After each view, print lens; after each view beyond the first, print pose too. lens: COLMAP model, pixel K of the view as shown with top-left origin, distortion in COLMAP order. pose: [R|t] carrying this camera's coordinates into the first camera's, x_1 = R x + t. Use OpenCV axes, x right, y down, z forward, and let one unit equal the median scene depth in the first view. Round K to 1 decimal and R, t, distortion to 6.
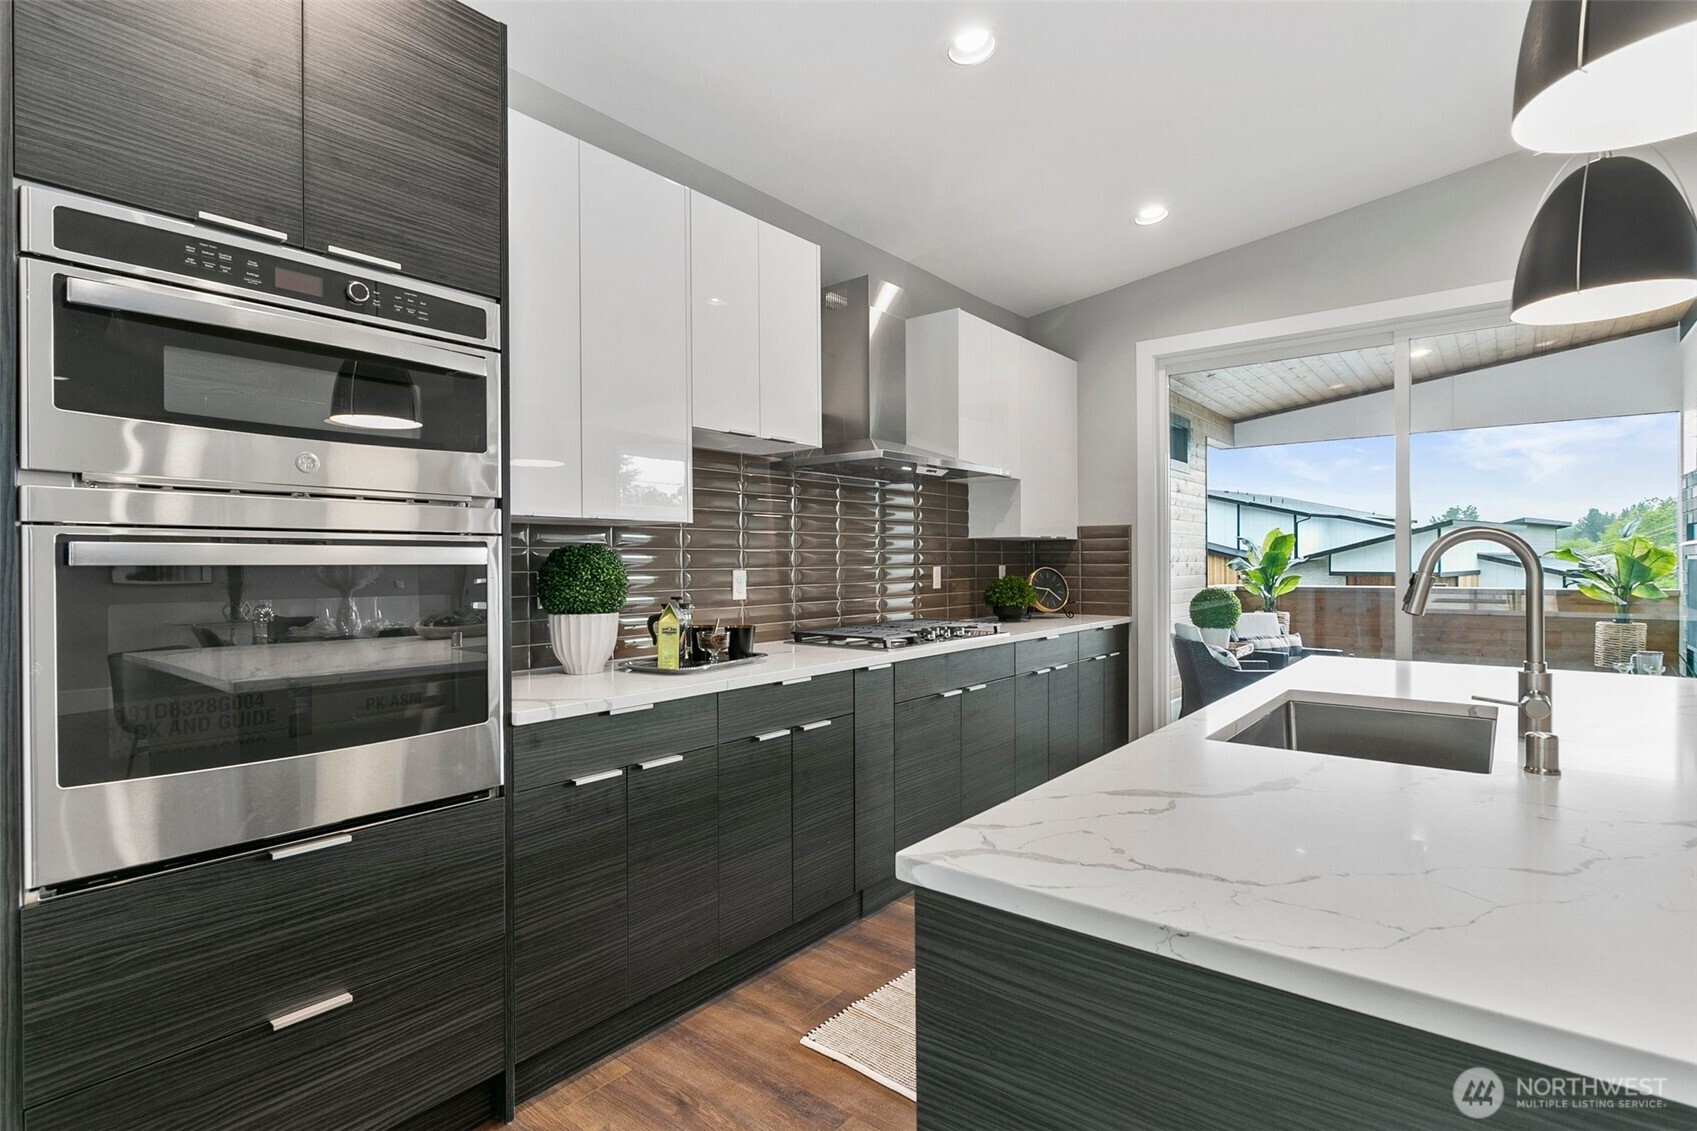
lens RADIAL K [[835.1, 0, 852.9], [0, 835.1, 565.4], [0, 0, 1]] dist [-0.001205, -0.000417]
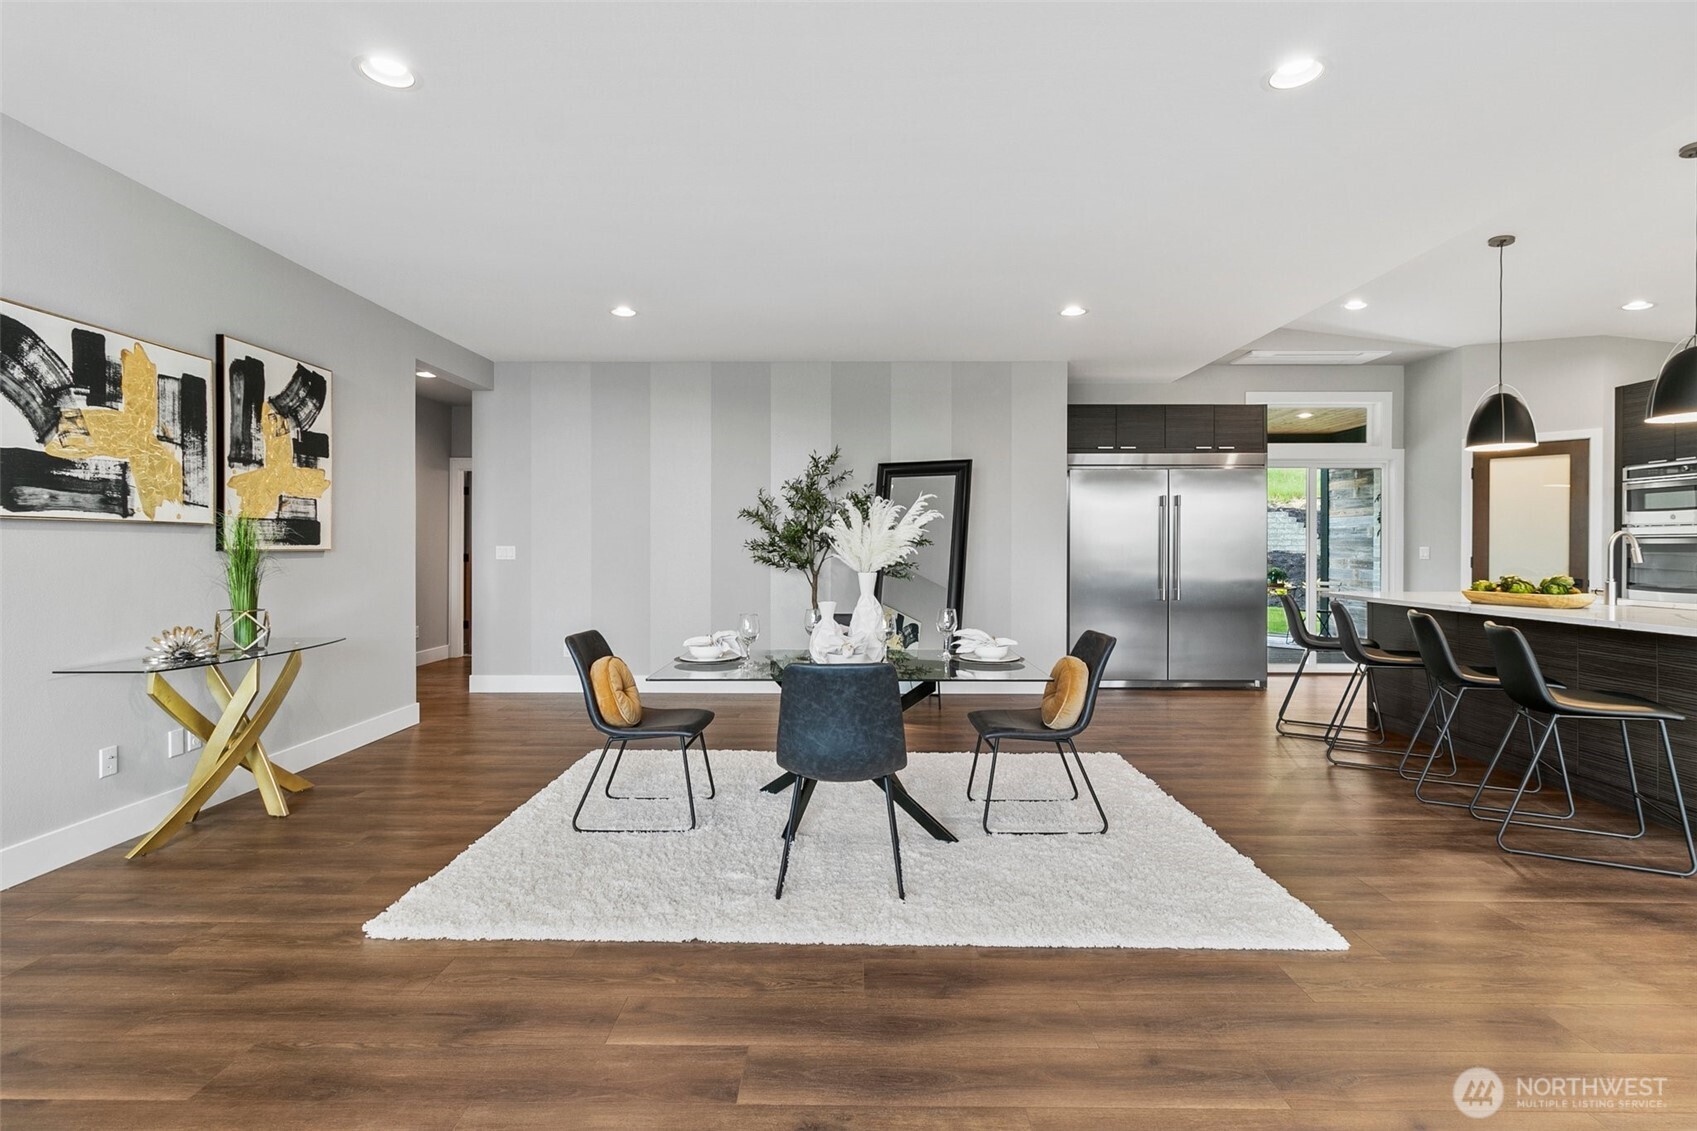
lens RADIAL K [[787.3, 0, 850.5], [0, 787.3, 552.2], [0, 0, 1]] dist [0.002553, 0.000518]
pose [[-0.786518, 0.009684, -0.617492, 2.822225], [0.003436, 0.999930, 0.011306, -0.009965], [0.617558, 0.006771, -0.786496, 0.939968]]
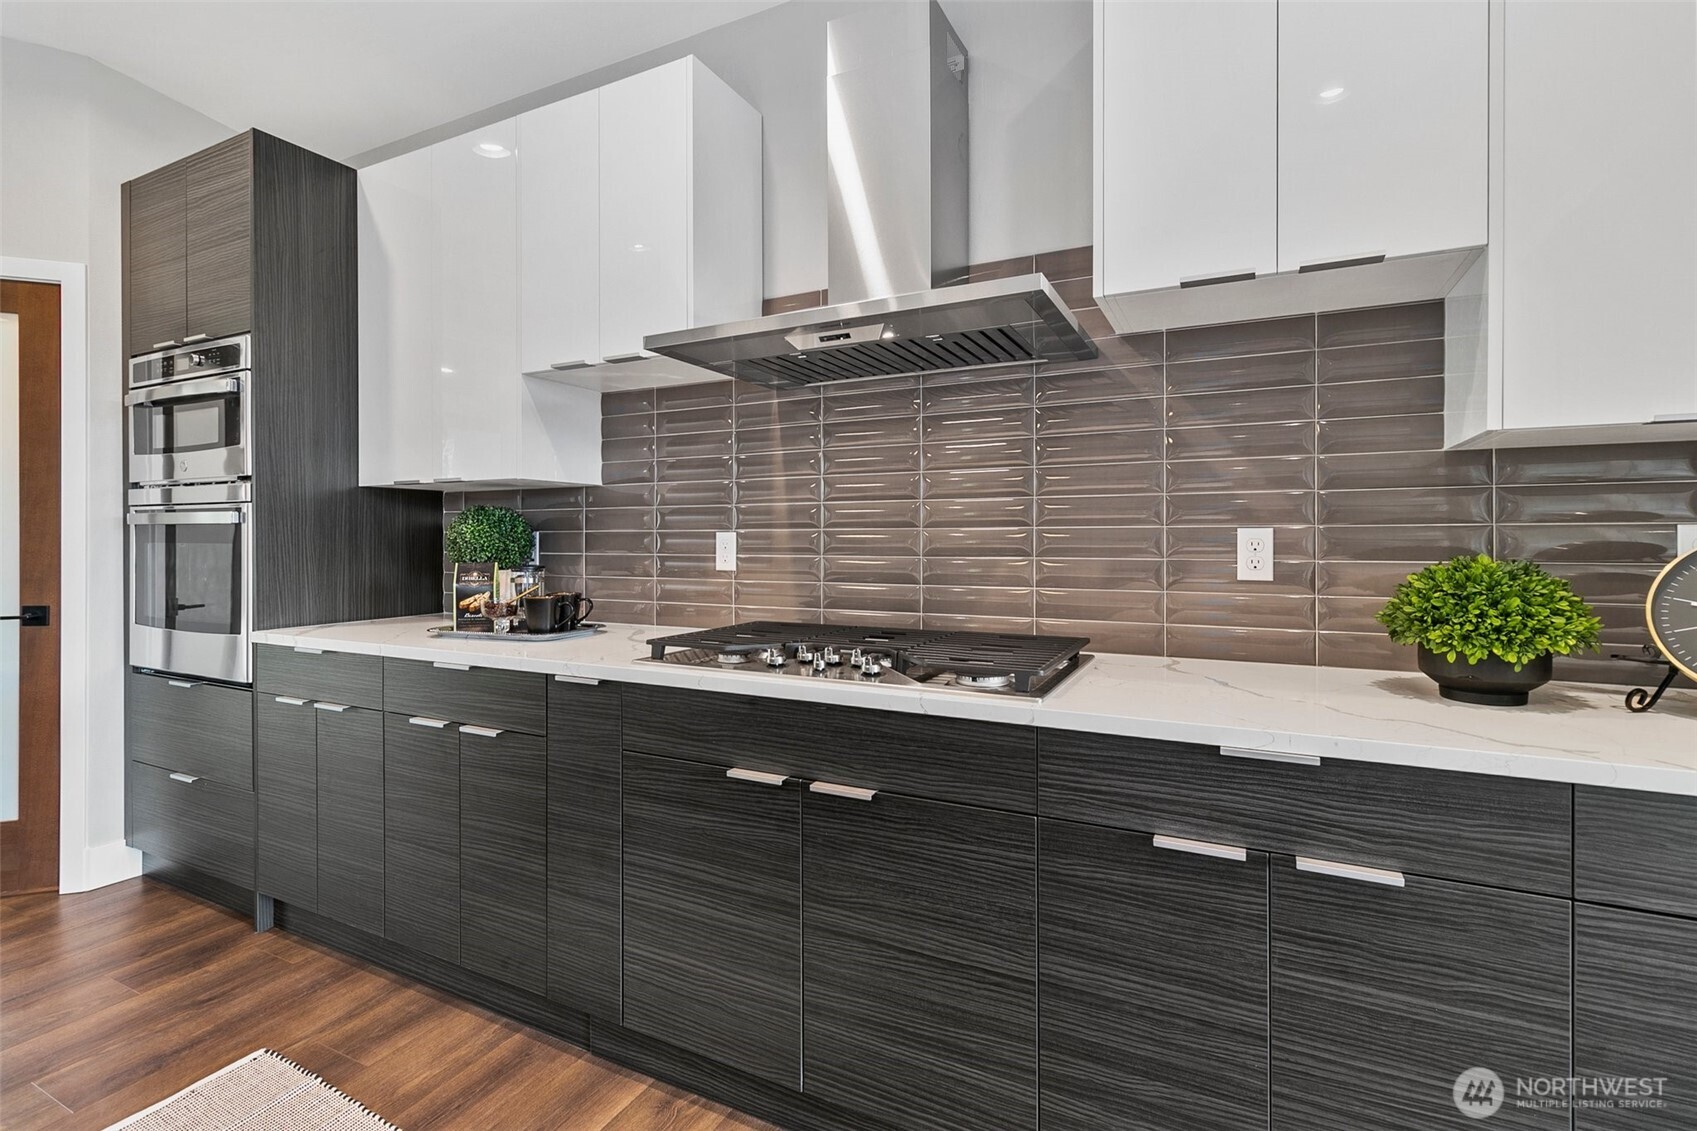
lens RADIAL K [[791.2, 0, 848.0], [0, 791.2, 535.5], [0, 0, 1]] dist [0.002768, 0.000126]
pose [[0.204497, 0.004475, -0.978857, 0.783259], [-0.002100, 0.999989, 0.004132, 0.007697], [0.978865, 0.001211, 0.204504, 1.250592]]
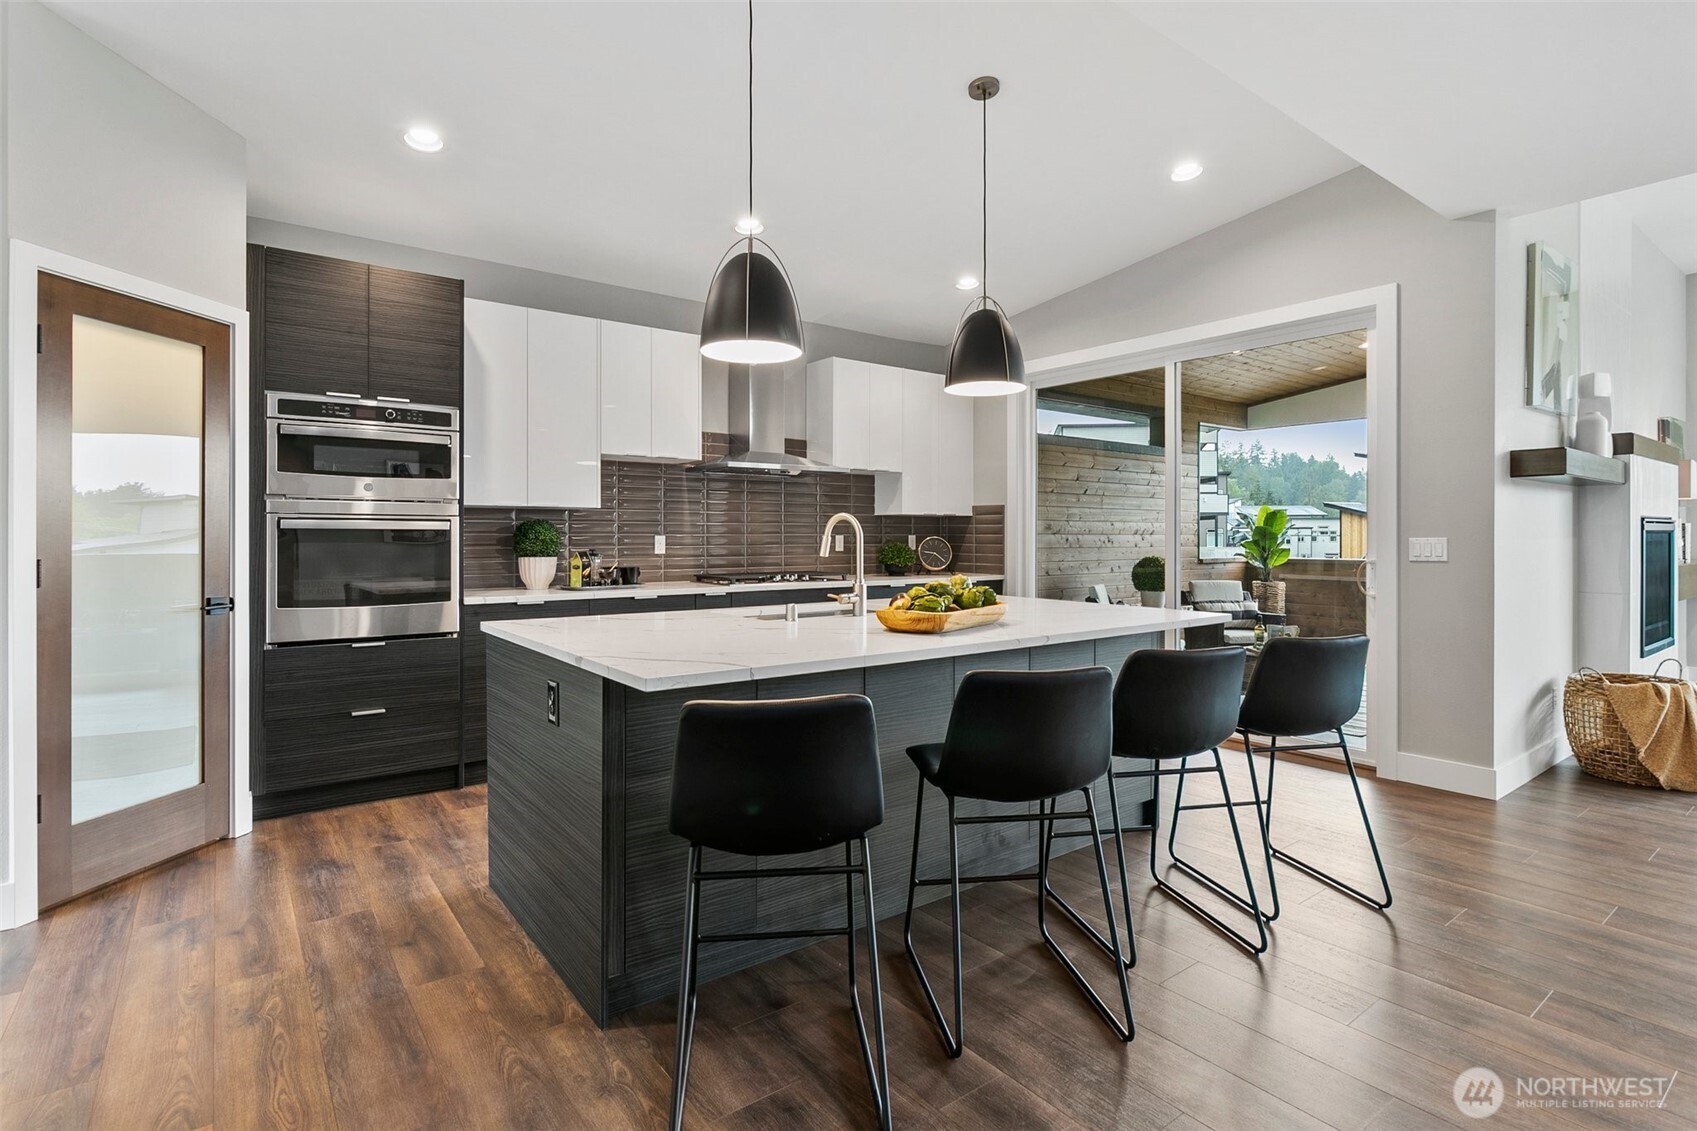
lens RADIAL K [[842.2, 0, 852.6], [0, 842.2, 535.6], [0, 0, 1]] dist [0.000842, 0.000096]
pose [[0.970533, 0.006764, -0.240873, 0.806826], [-0.007558, 0.999969, -0.002374, 0.008826], [0.240850, 0.004124, 0.970554, -0.643893]]
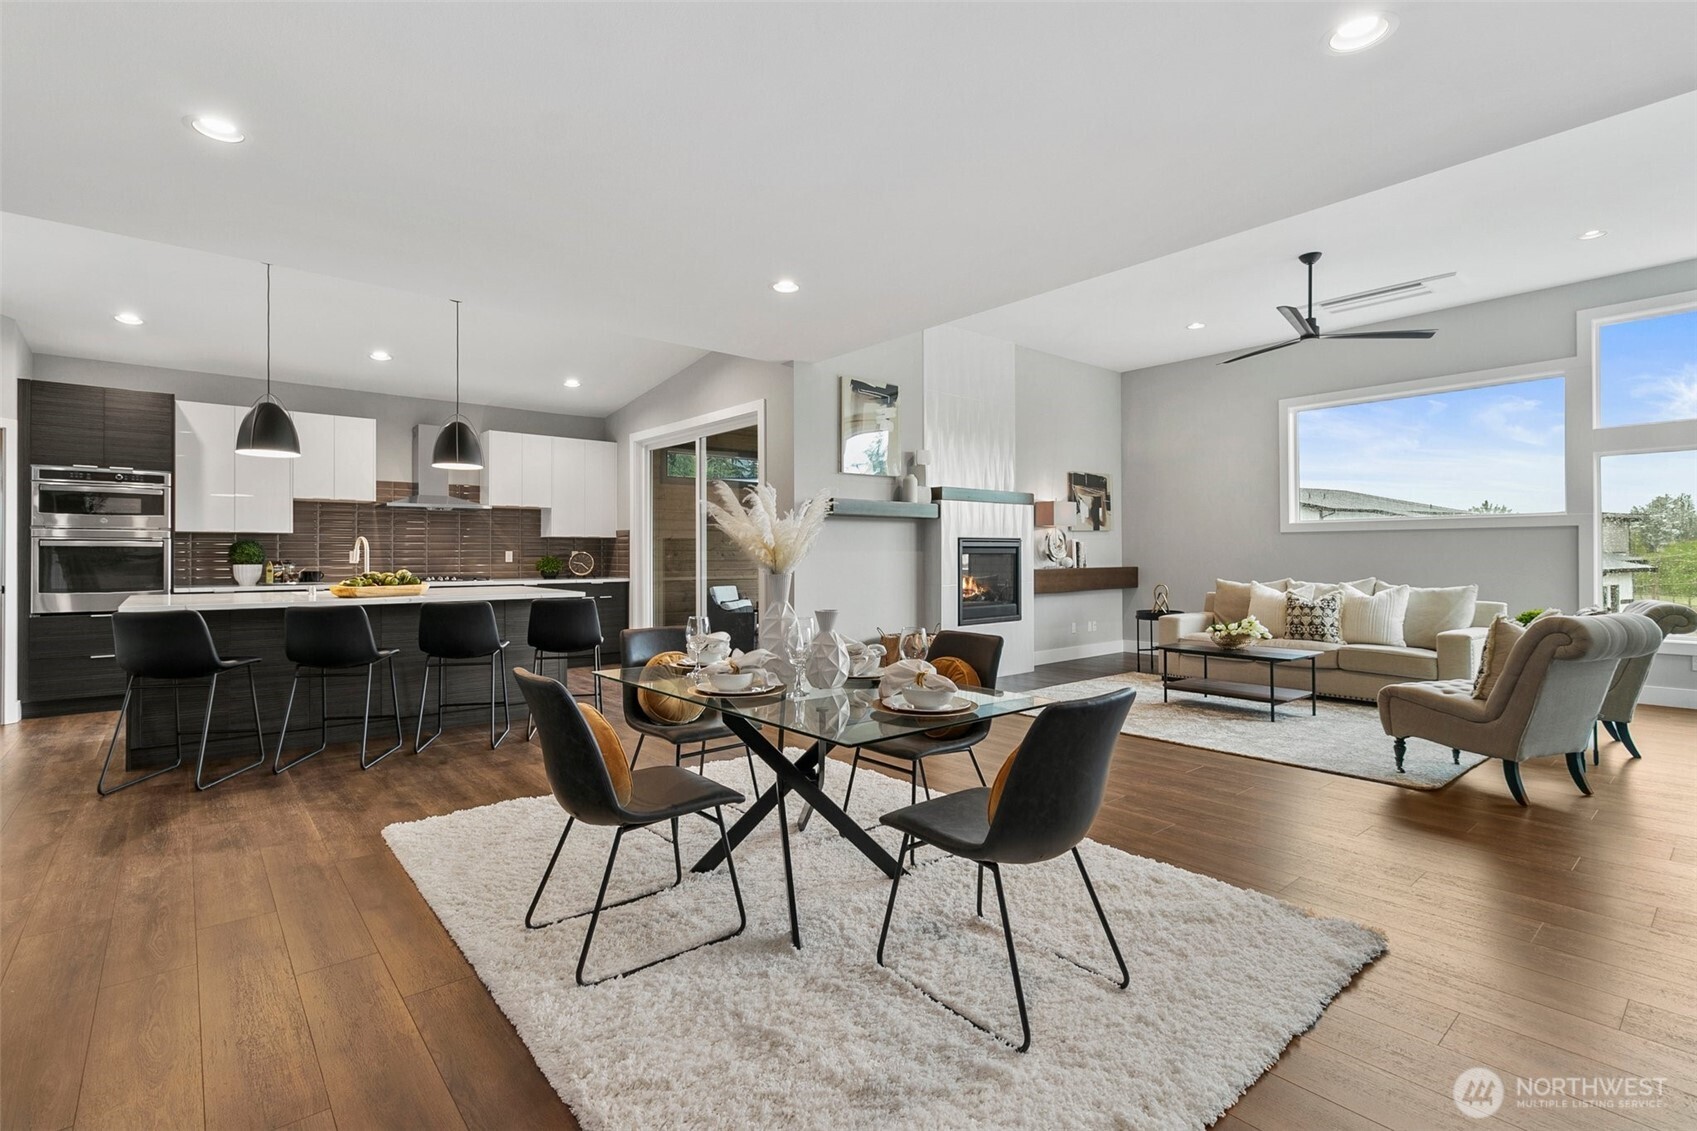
lens RADIAL K [[787.3, 0, 850.5], [0, 787.3, 552.2], [0, 0, 1]] dist [0.002553, 0.000518]
pose [[0.982205, 0.003265, -0.187786, 2.237421], [-0.004533, 0.999970, -0.006323, 0.022475], [0.187760, 0.007062, 0.982190, -1.286071]]
